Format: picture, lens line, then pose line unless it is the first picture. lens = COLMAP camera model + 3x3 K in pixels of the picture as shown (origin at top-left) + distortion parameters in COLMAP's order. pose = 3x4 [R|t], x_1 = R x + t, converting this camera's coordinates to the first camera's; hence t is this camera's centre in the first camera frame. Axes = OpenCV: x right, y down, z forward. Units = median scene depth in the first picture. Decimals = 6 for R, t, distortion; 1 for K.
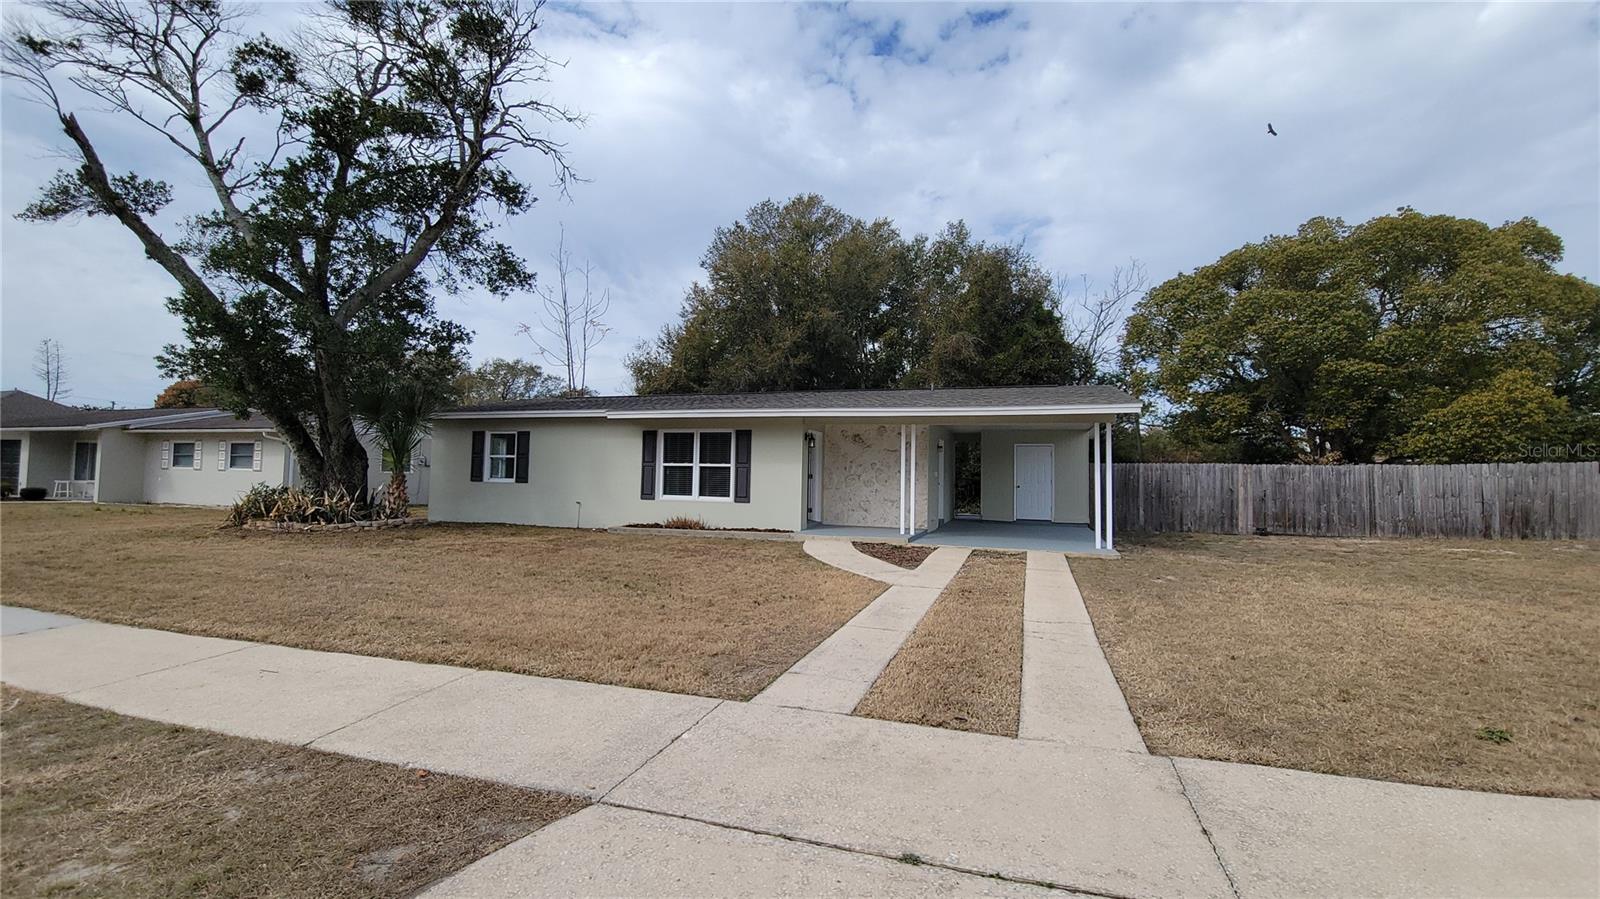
lens RADIAL K [[651.4, 0, 811.0], [0, 651.4, 445.2], [0, 0, 1]] dist [0.006751, -0.005680]
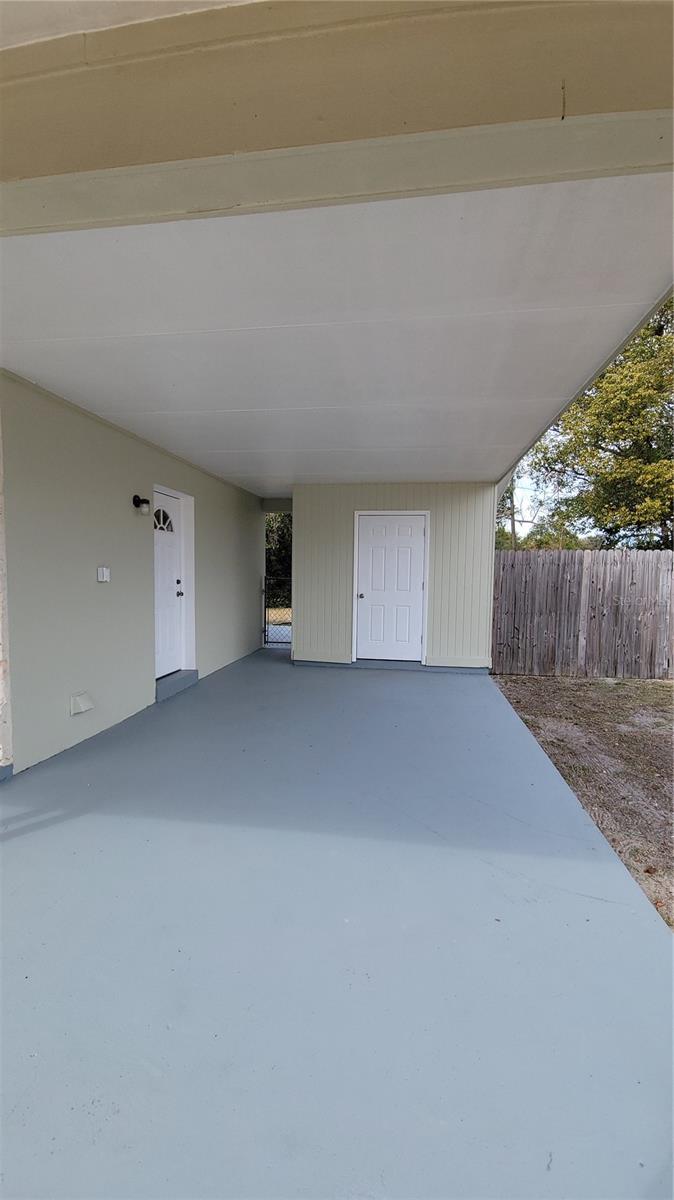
lens RADIAL K [[483.4, 0, 337.0], [0, 483.4, 600.0], [0, 0, 1]] dist [0.002165, 0.000021]
pose [[0.987915, -0.010621, 0.154634, 0.282583], [-0.007393, 0.993285, 0.115458, 0.027589], [-0.154822, -0.115206, 0.981202, 0.740855]]
